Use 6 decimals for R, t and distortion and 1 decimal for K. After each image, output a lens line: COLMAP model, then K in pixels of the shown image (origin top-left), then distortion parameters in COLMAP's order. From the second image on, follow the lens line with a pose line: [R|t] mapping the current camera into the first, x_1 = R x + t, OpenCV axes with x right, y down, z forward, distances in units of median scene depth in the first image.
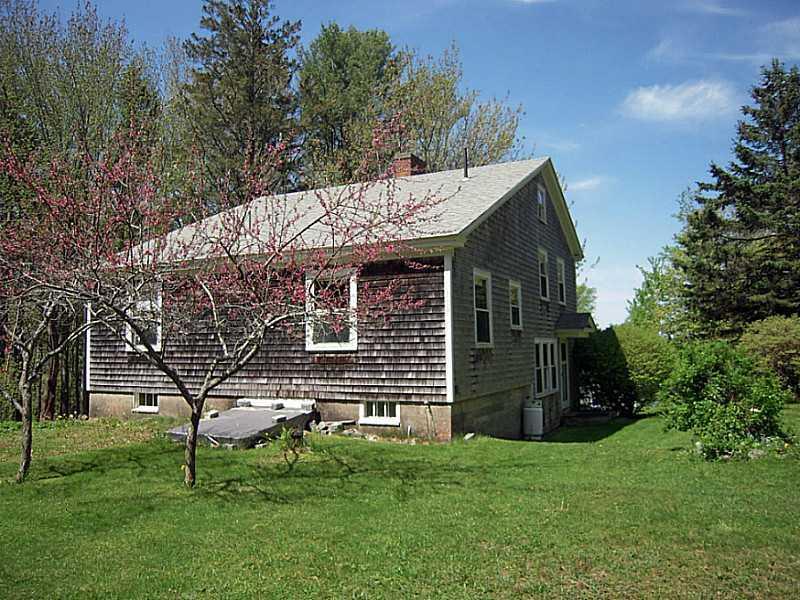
lens RADIAL K [[672.0, 0, 400.9], [0, 672.0, 299.5], [0, 0, 1]] dist [-0.072312, 0.009060]
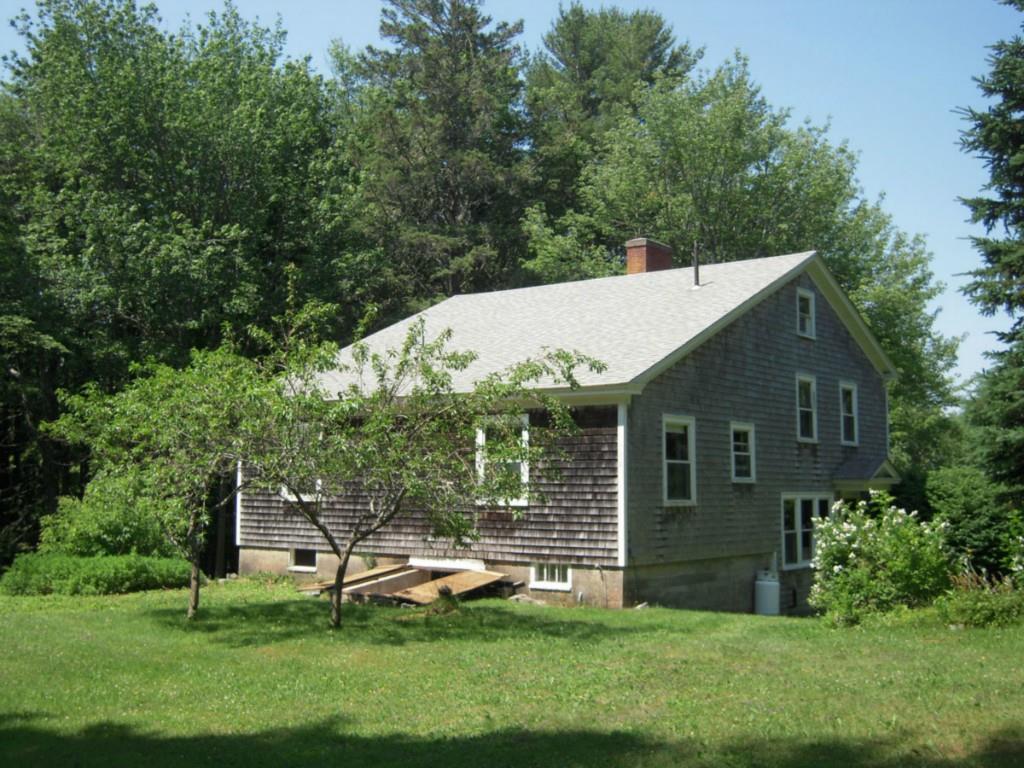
lens RADIAL K [[1068.0, 0, 511.2], [0, 1068.0, 385.7], [0, 0, 1]] dist [0.018446, 0.000000]
pose [[0.983935, 0.001059, -0.178524, 0.166232], [-0.005518, 0.999685, -0.024484, -0.050387], [0.178442, 0.025076, 0.983631, -0.414043]]
